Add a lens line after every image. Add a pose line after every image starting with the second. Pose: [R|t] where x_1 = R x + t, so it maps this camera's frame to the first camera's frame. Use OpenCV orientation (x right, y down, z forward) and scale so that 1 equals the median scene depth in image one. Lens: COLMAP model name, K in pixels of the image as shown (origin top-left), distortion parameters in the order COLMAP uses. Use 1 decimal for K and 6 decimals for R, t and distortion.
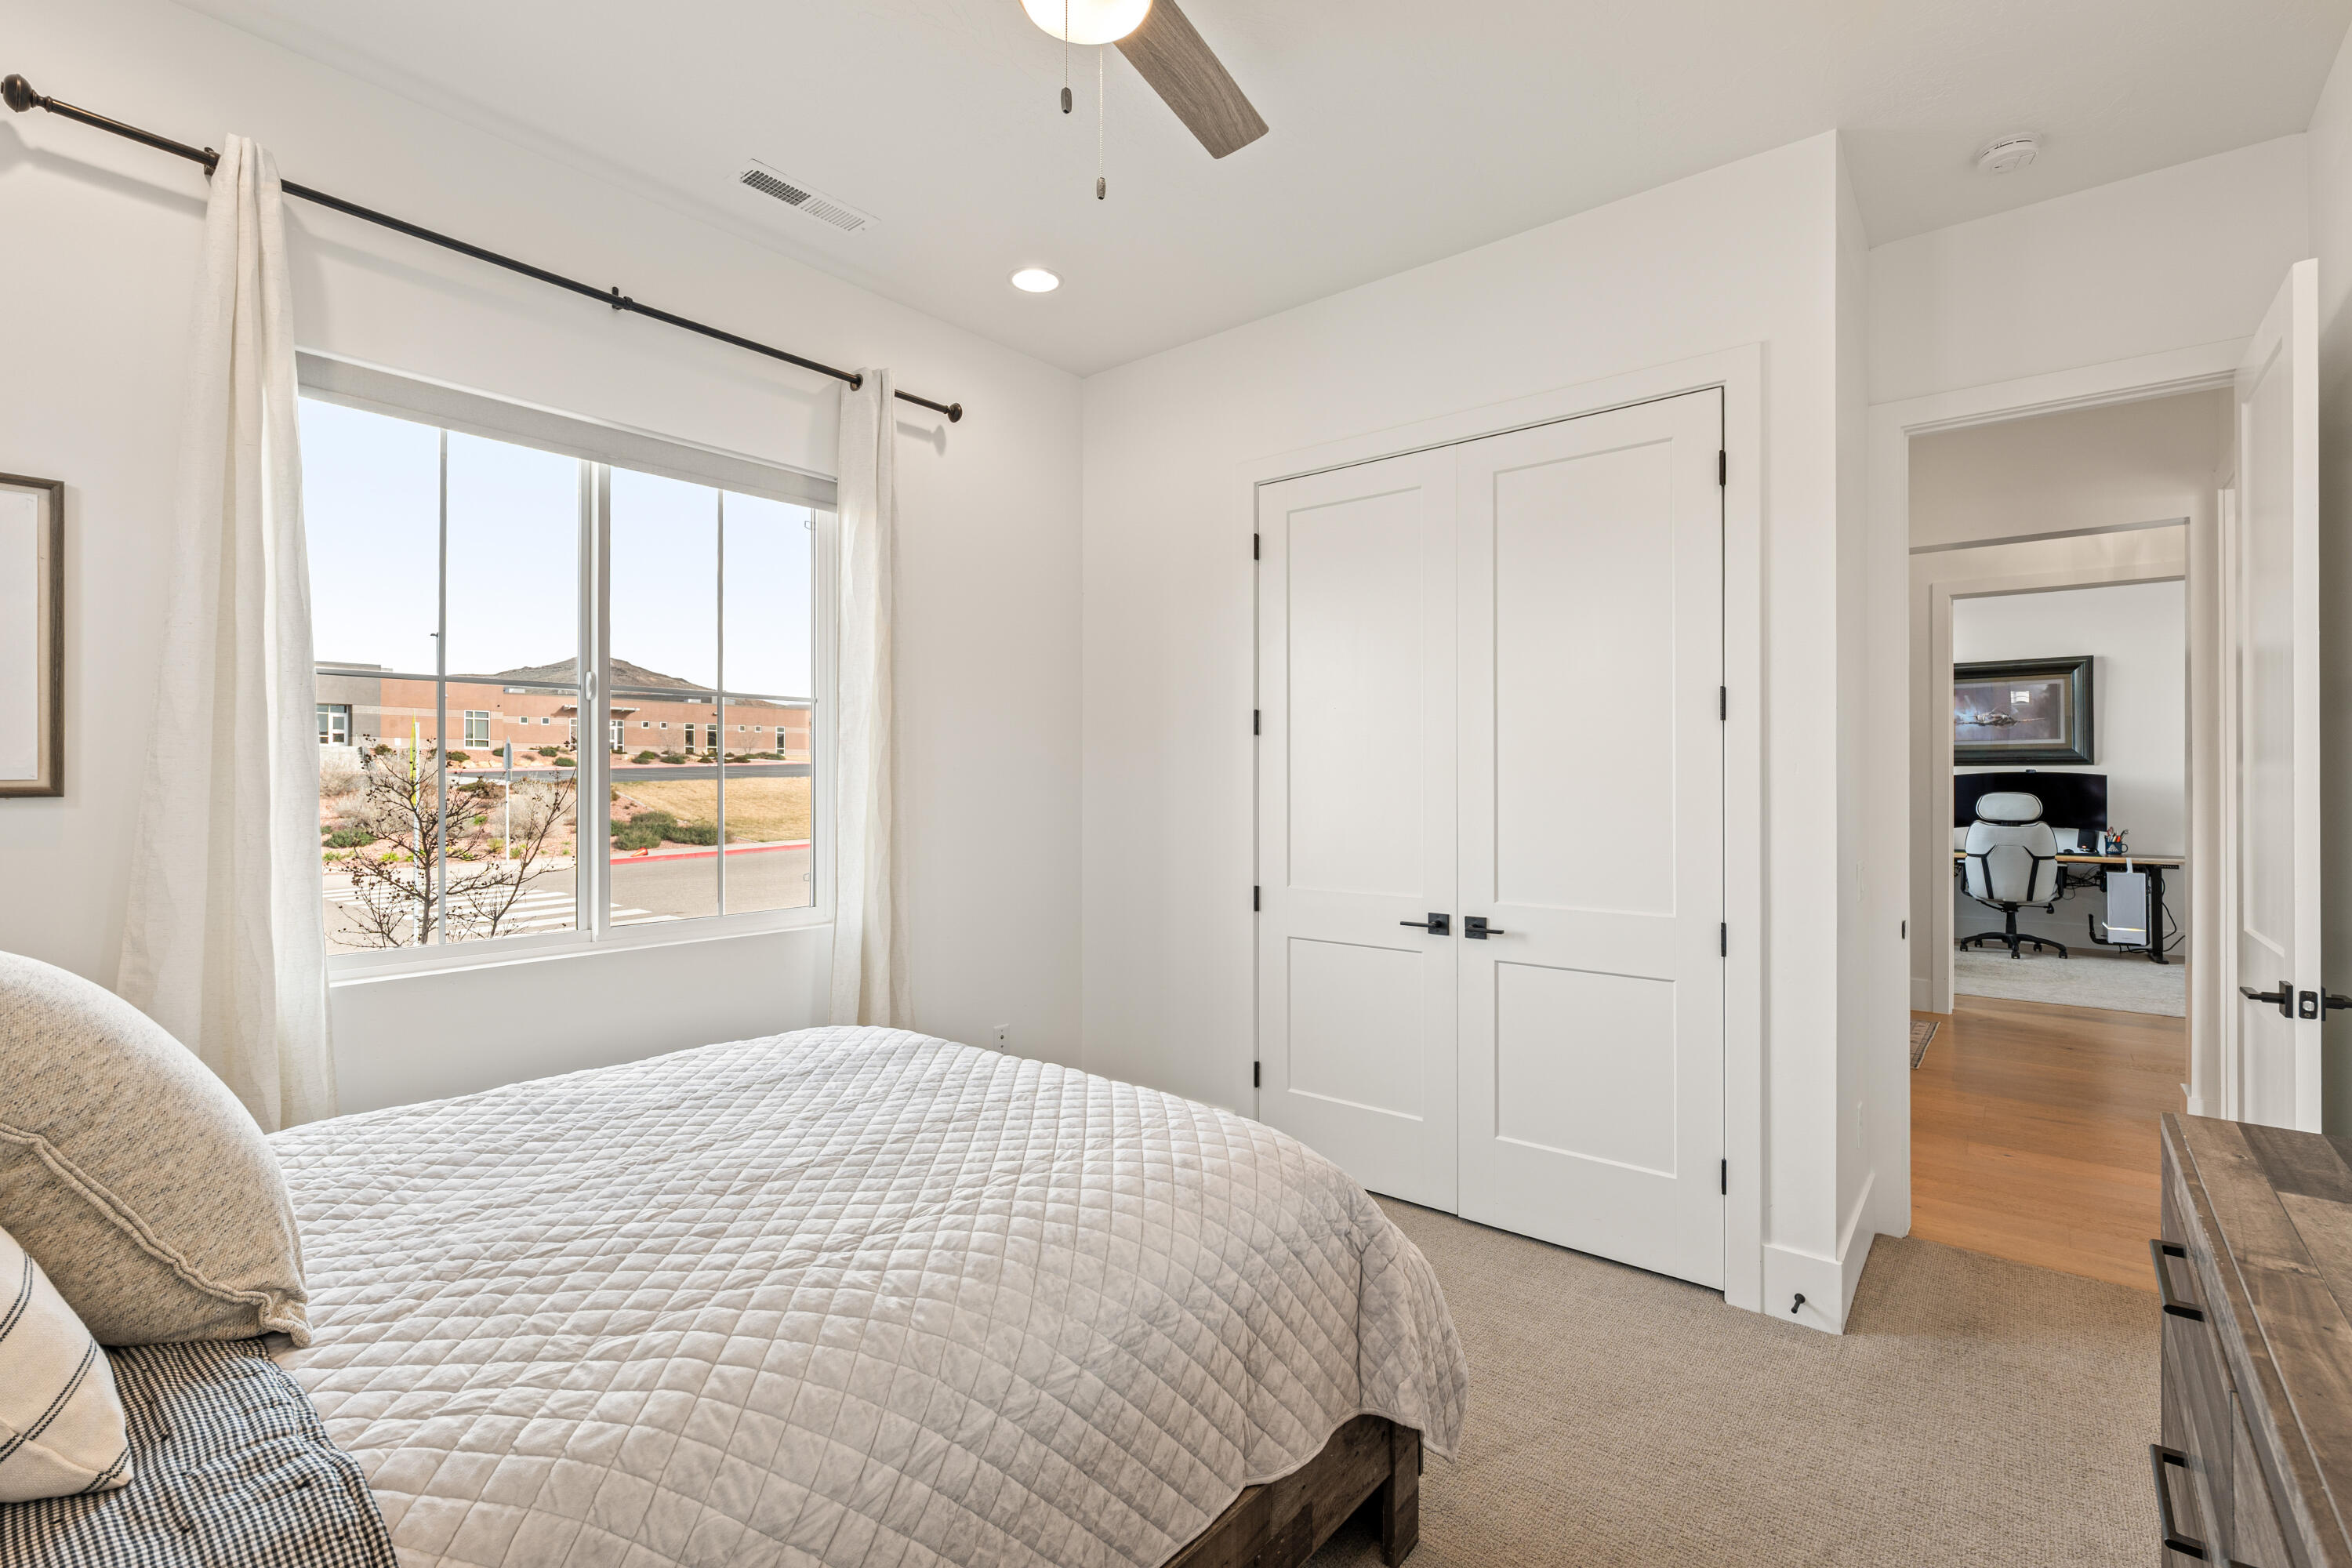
lens RADIAL K [[1053.1, 0, 1171.7], [0, 1053.1, 774.4], [0, 0, 1]] dist [0.001966, 0.000333]
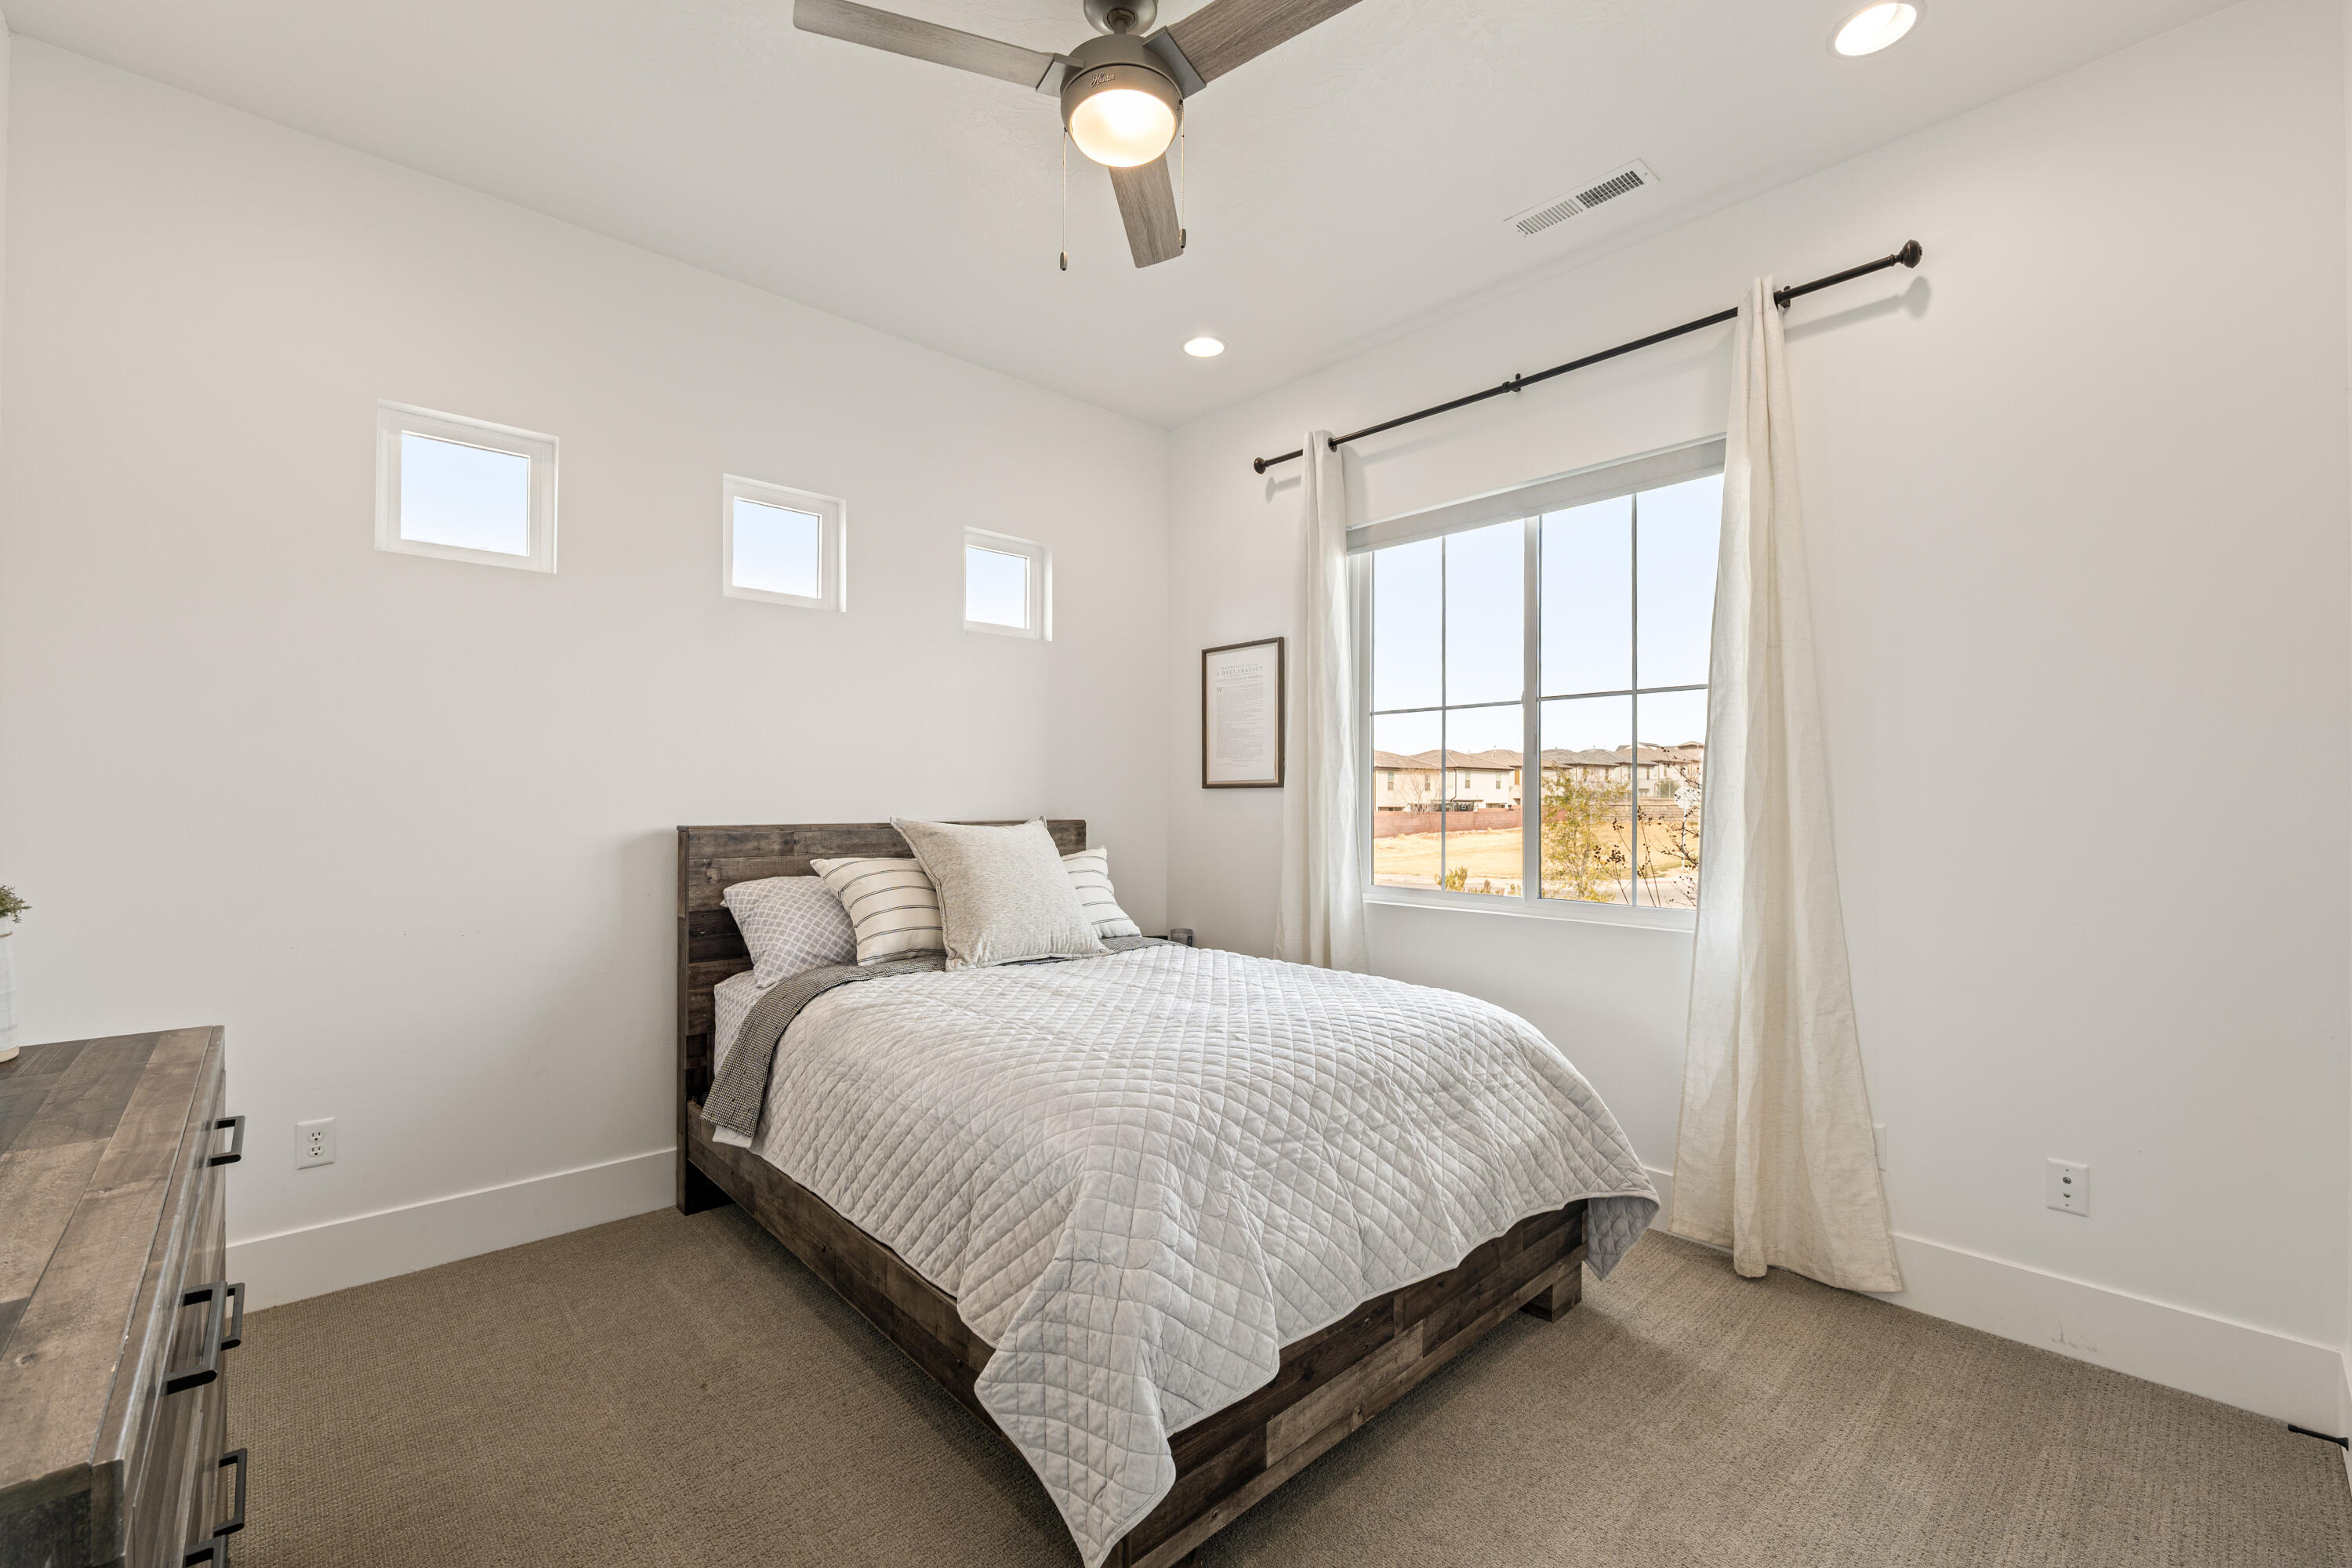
lens RADIAL K [[980.3, 0, 1170.5], [0, 980.3, 799.9], [0, 0, 1]] dist [-0.015809, -0.000014]
pose [[-0.128201, -0.001746, -0.991747, 0.690796], [0.001041, 0.999998, -0.001895, 0.037983], [0.991748, -0.001275, -0.128199, 0.795891]]
